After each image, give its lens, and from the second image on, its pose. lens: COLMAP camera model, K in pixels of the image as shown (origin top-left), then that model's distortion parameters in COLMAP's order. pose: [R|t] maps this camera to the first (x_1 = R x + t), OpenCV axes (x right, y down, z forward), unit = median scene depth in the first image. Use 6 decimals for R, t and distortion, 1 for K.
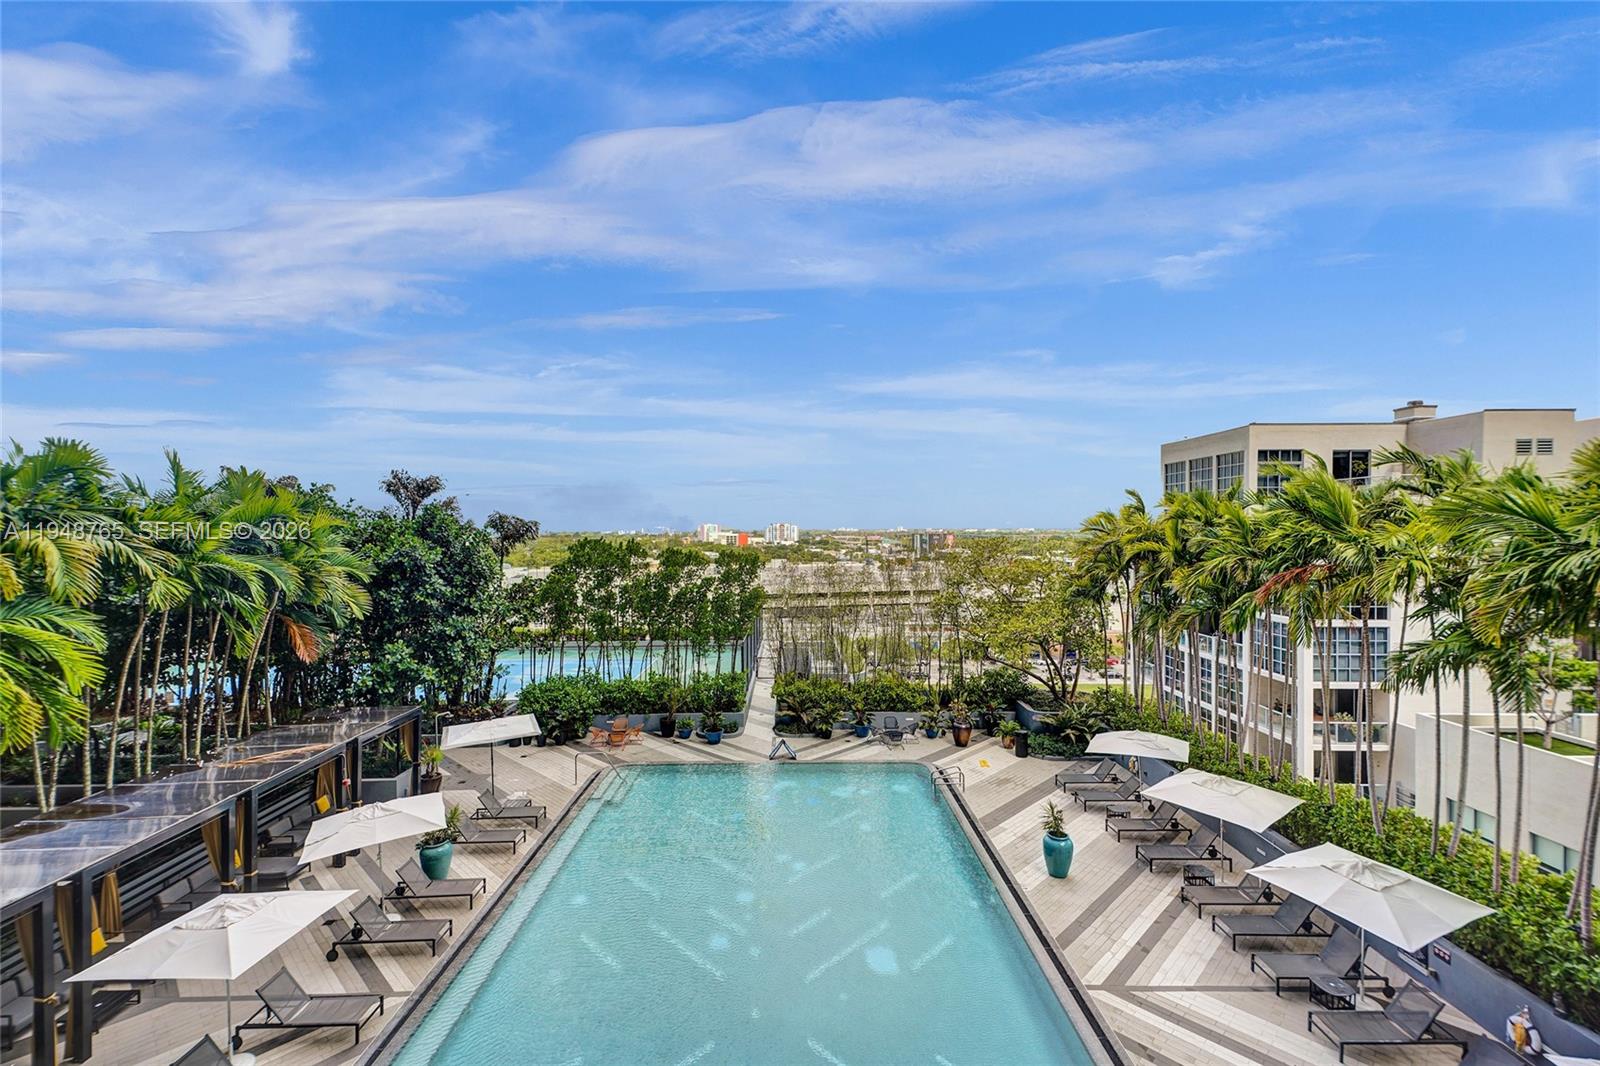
lens RADIAL K [[695.3, 0, 793.9], [0, 695.3, 538.0], [0, 0, 1]] dist [0.039785, -0.014727]
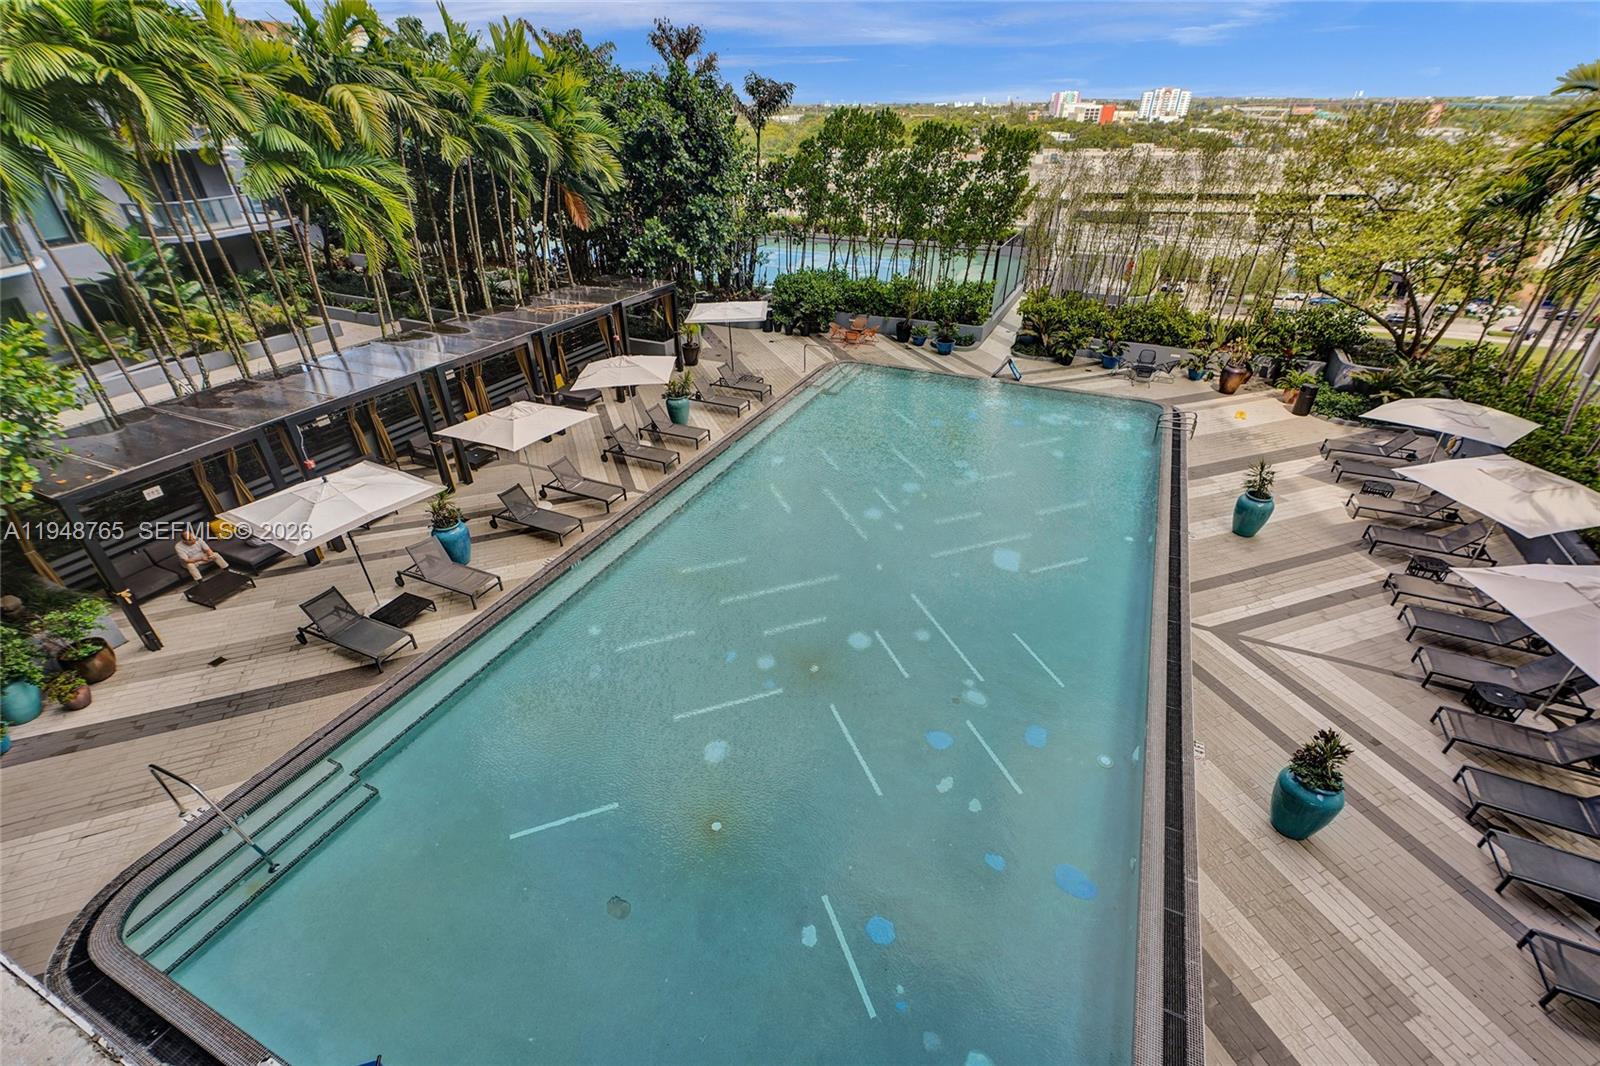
lens RADIAL K [[692.6, 0, 795.5], [0, 692.6, 537.8], [0, 0, 1]] dist [0.051063, -0.016659]
pose [[0.904979, 0.229477, -0.358264, 0.169864], [-0.011437, 0.854887, 0.518688, 0.007007], [0.425302, -0.465304, 0.776280, 0.021408]]
